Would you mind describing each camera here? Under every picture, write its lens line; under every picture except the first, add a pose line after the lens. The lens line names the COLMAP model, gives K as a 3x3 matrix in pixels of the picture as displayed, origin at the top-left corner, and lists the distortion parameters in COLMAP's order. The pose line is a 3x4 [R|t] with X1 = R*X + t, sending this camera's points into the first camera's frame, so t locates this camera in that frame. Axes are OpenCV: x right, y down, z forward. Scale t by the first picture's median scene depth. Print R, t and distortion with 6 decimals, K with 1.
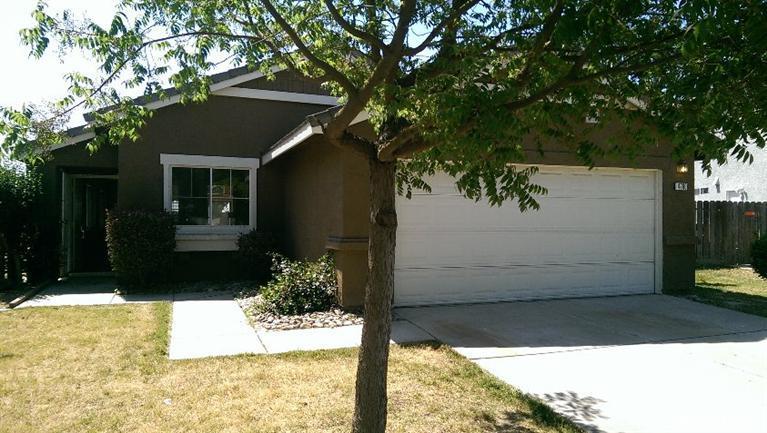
lens RADIAL K [[537.4, 0, 383.5], [0, 537.4, 216.5], [0, 0, 1]] dist [0.099813, -0.127946]
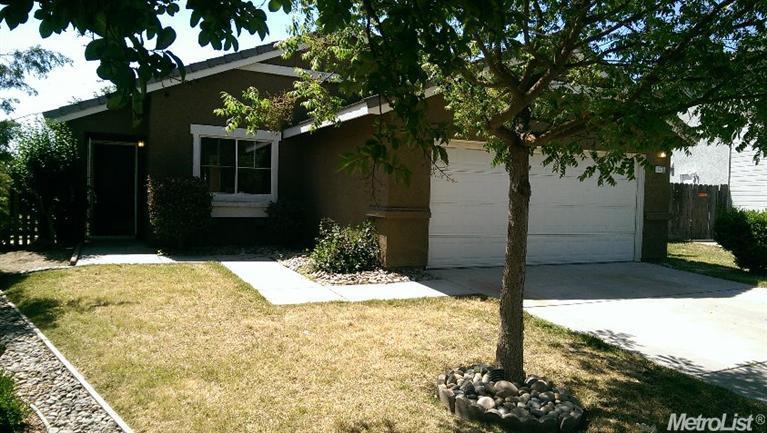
lens RADIAL K [[537.4, 0, 383.5], [0, 537.4, 216.5], [0, 0, 1]] dist [0.099813, -0.127946]
pose [[0.994980, 0.020513, 0.097946, -0.168175], [-0.025121, 0.998623, 0.046048, 0.006588], [-0.096867, -0.048277, 0.994126, -0.110098]]
